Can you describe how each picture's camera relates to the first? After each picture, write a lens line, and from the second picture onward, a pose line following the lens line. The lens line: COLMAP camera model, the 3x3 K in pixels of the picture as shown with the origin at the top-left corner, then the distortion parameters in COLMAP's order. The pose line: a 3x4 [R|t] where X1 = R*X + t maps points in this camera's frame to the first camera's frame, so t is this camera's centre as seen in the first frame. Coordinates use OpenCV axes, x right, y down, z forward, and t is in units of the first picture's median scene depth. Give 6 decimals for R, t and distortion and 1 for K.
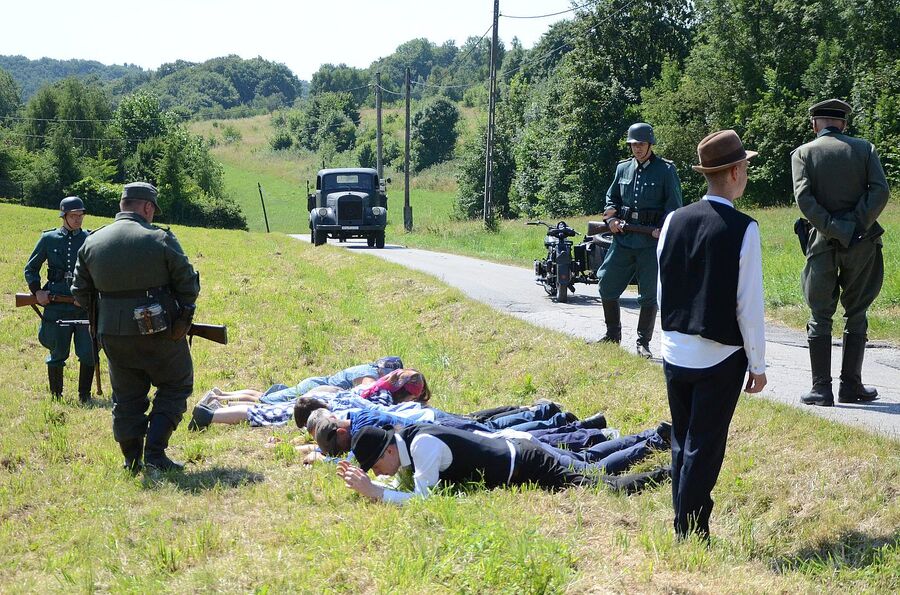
lens RADIAL K [[2768.9, 0, 510.1], [0, 2768.9, 298.5], [0, 0, 1]] dist [0.641782, -1.020483]
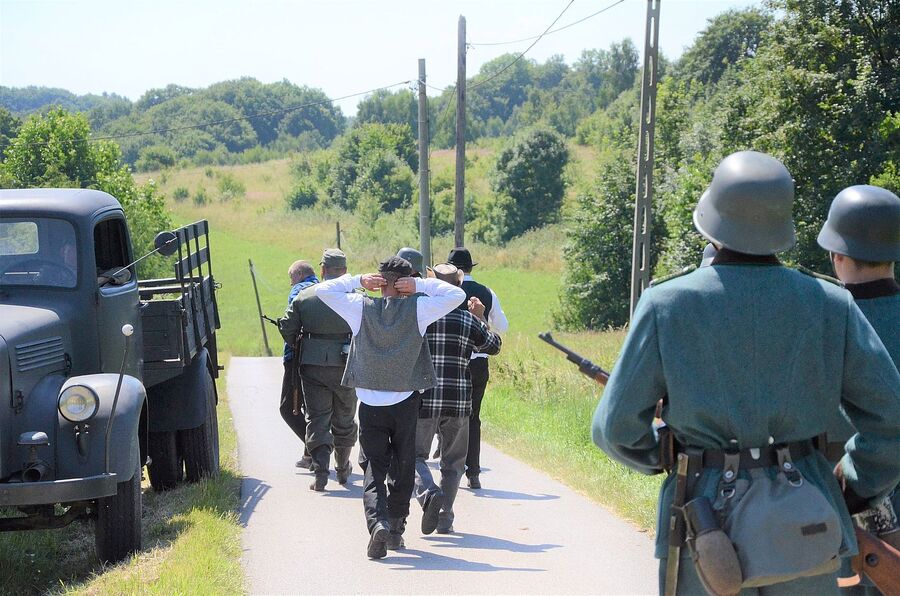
lens RADIAL K [[2768.9, 0, 510.1], [0, 2768.9, 299.0], [0, 0, 1]] dist [0.641782, -1.020483]
pose [[0.999242, 0.001923, -0.038878, -0.006731], [-0.002978, 0.999629, -0.027087, -0.014198], [0.038812, 0.027182, 0.998877, 0.340694]]
